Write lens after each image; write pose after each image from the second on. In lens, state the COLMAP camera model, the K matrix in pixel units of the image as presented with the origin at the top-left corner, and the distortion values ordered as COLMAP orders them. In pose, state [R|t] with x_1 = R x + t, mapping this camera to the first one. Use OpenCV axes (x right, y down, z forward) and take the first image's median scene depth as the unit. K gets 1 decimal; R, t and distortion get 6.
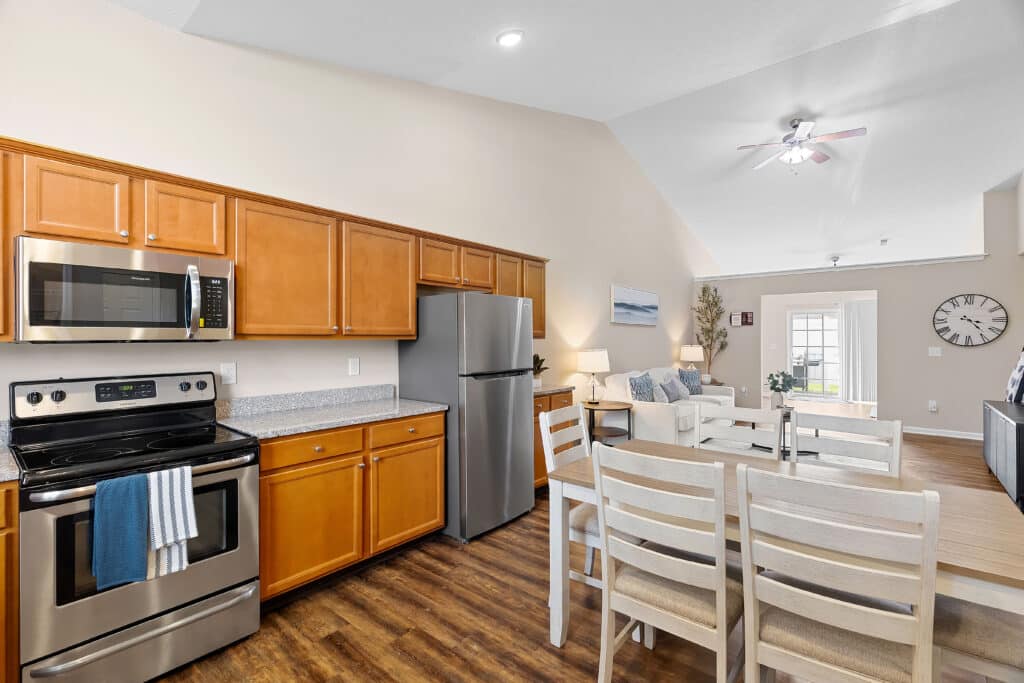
lens RADIAL K [[465.9, 0, 510.6], [0, 465.9, 339.5], [0, 0, 1]] dist [0.000688, -0.000366]
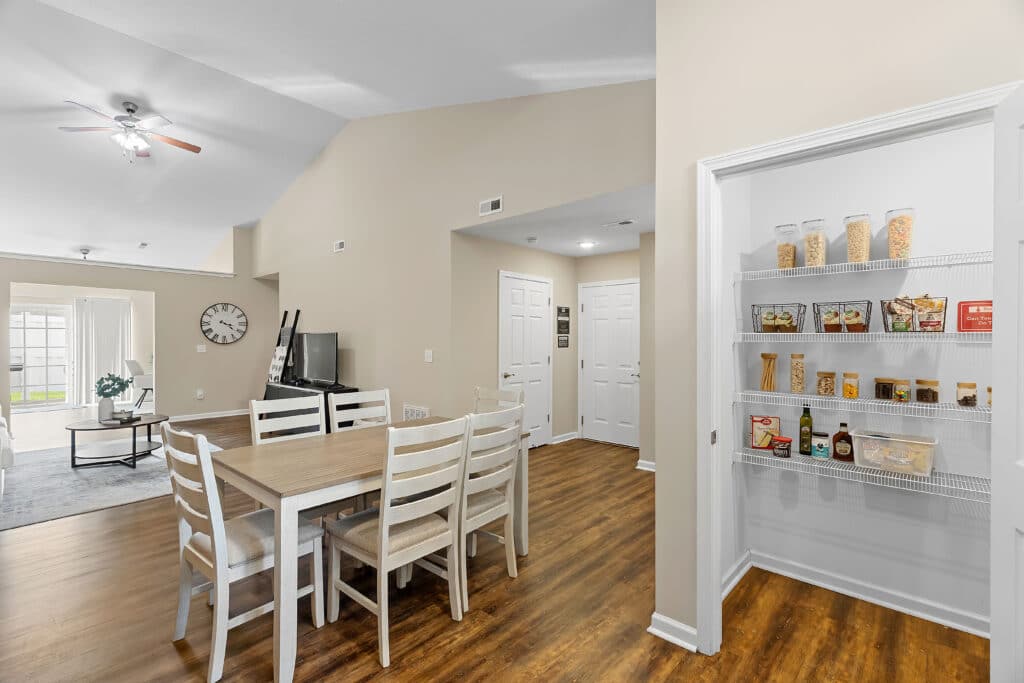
lens RADIAL K [[460.3, 0, 507.7], [0, 460.3, 338.9], [0, 0, 1]] dist [-0.000171, -0.000019]
pose [[0.044065, 0.000484, 0.999029, -0.230885], [0.001384, 0.999999, -0.000545, 0.002063], [-0.999028, 0.001407, 0.044065, 0.168577]]
